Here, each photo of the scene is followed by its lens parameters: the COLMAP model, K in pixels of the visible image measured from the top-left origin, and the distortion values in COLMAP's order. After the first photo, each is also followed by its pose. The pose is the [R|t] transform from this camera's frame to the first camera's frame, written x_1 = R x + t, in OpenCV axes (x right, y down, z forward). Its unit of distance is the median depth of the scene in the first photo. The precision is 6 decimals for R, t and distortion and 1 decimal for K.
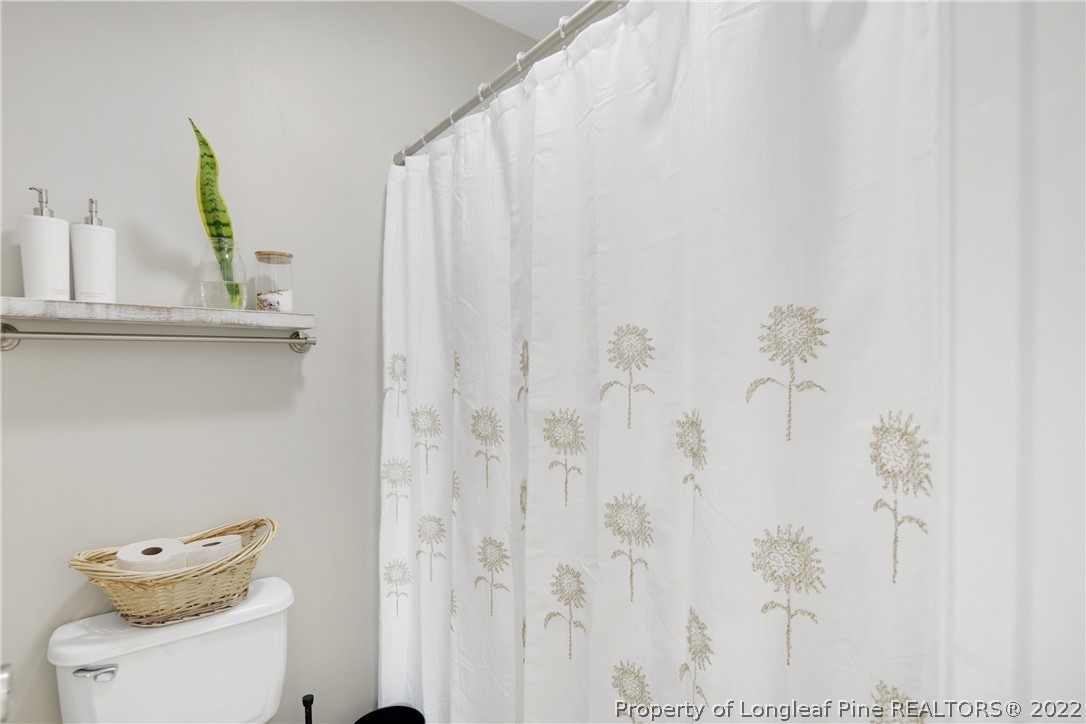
lens RADIAL K [[531.7, 0, 538.5], [0, 531.7, 367.5], [0, 0, 1]] dist [-0.000767, -0.000504]
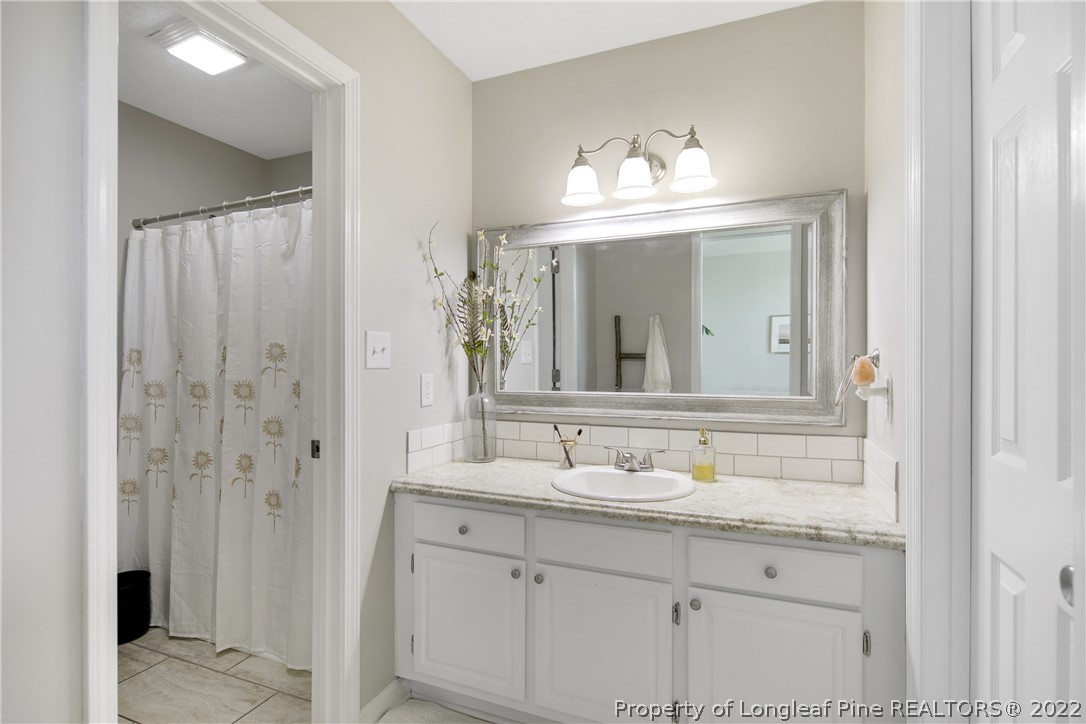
lens RADIAL K [[531.7, 0, 538.5], [0, 531.7, 367.5], [0, 0, 1]] dist [-0.000767, -0.000504]
pose [[0.883600, 0.021966, 0.467726, 0.077707], [-0.027517, 0.999609, 0.005038, -0.011687], [-0.467433, -0.017322, 0.883859, -1.205815]]
